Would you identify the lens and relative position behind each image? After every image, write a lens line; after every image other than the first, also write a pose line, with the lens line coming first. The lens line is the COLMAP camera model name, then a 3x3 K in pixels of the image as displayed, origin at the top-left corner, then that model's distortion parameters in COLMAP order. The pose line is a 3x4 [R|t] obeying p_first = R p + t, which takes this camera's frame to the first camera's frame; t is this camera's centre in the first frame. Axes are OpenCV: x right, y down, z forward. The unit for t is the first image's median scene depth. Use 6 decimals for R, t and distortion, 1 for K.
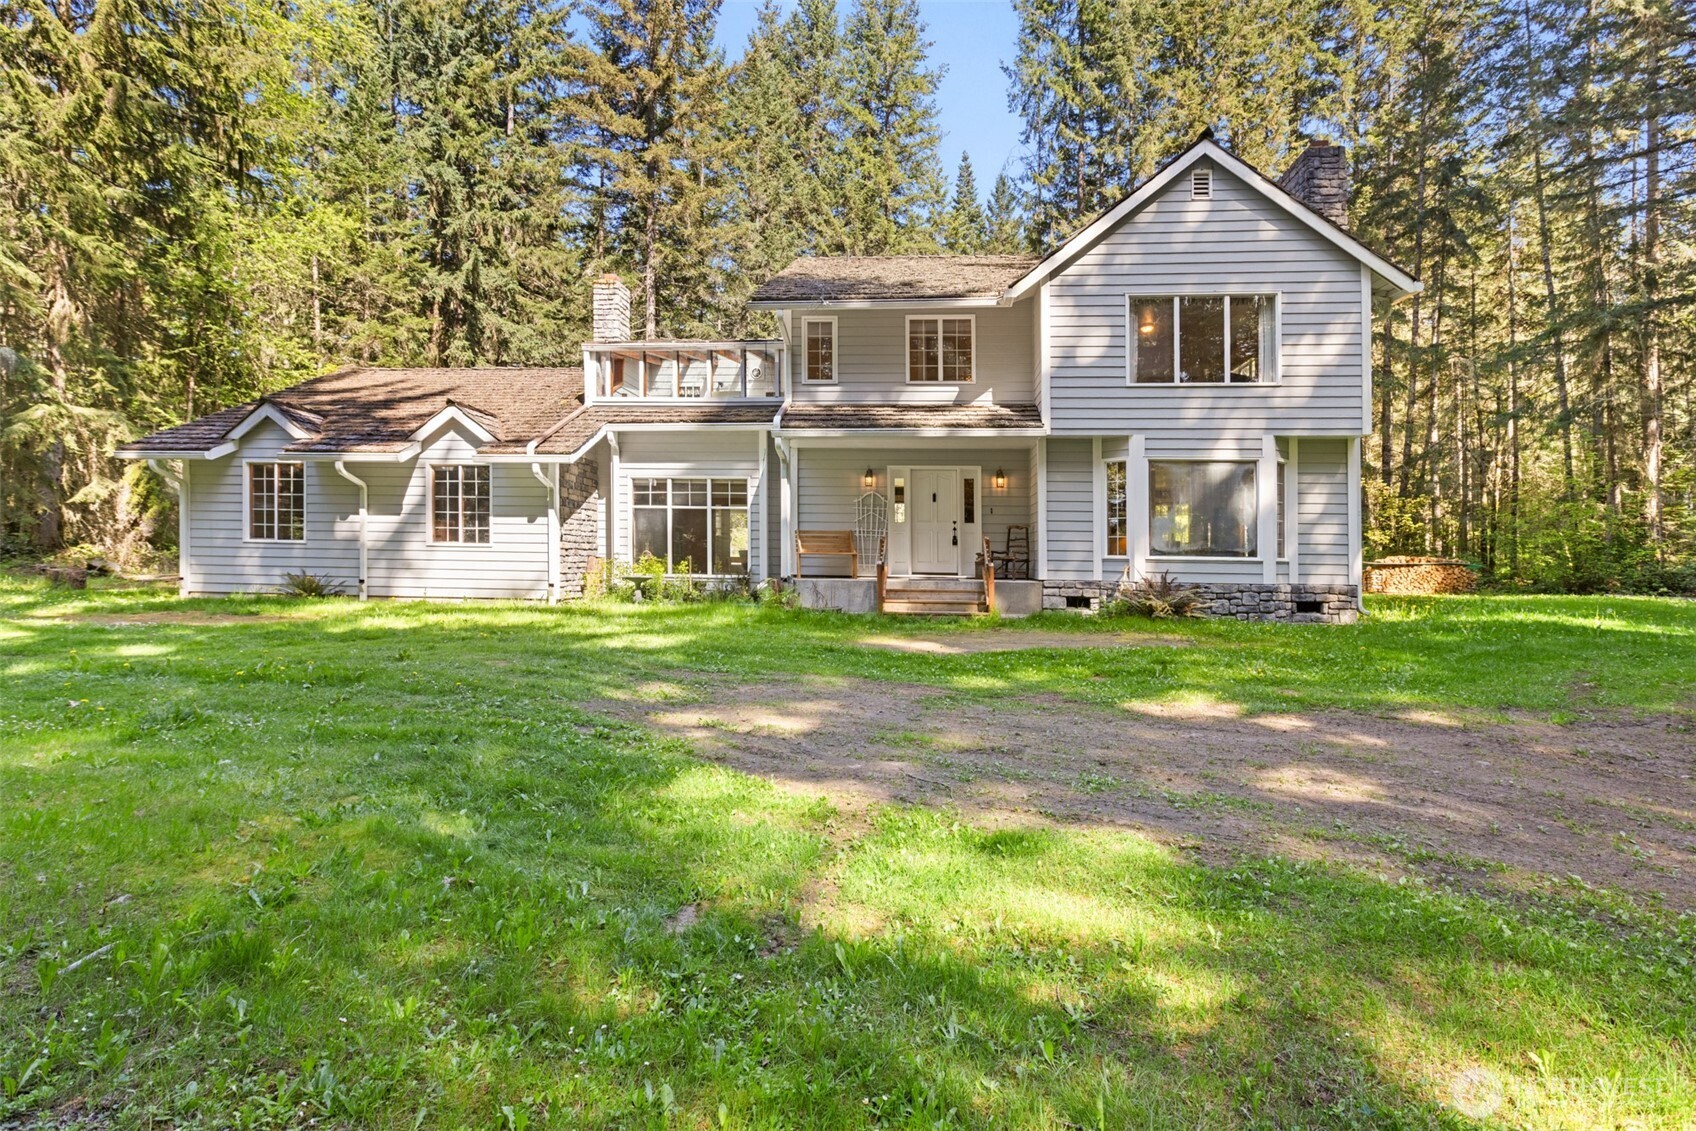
lens RADIAL K [[781.0, 0, 851.4], [0, 781.0, 547.5], [0, 0, 1]] dist [-0.000075, -0.000025]
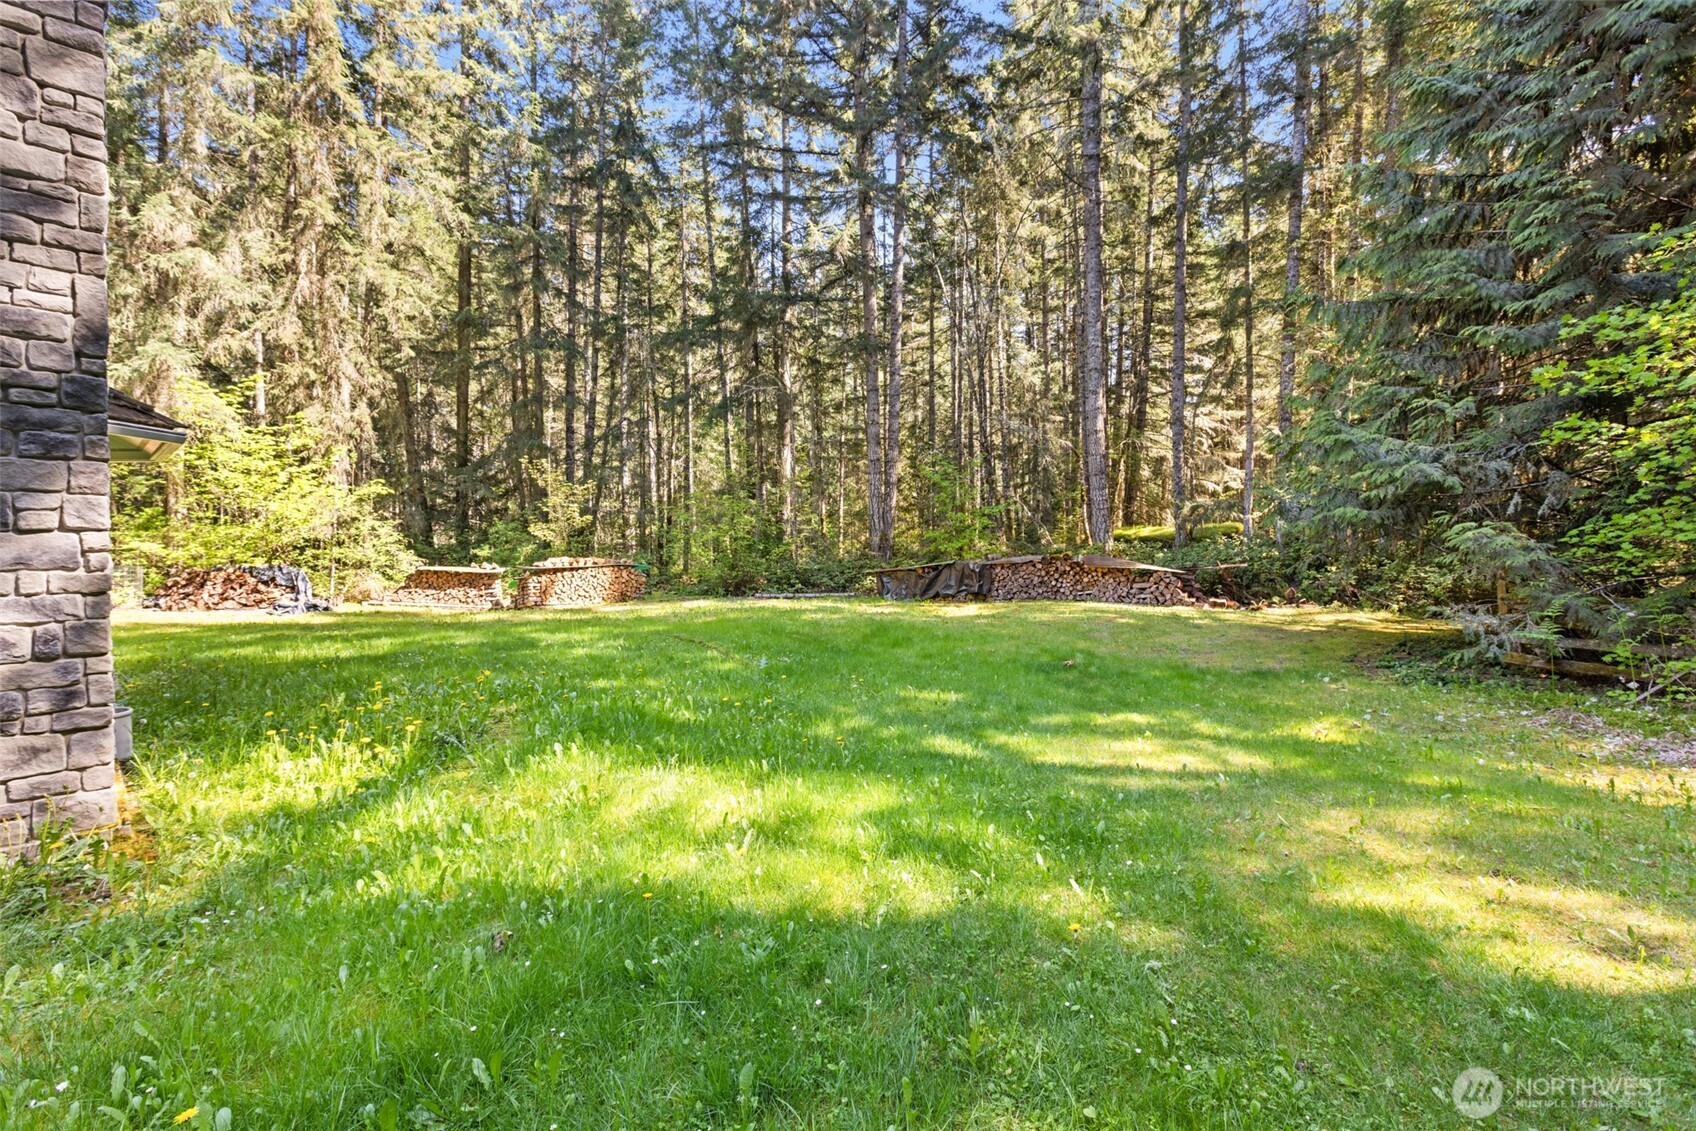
lens RADIAL K [[781.0, 0, 848.1], [0, 781.0, 553.9], [0, 0, 1]] dist [-0.000075, -0.000025]
pose [[0.627680, -0.017768, 0.778269, 0.260988], [0.005537, 0.999816, 0.018360, -0.003952], [-0.778452, -0.007215, 0.627663, 0.280693]]
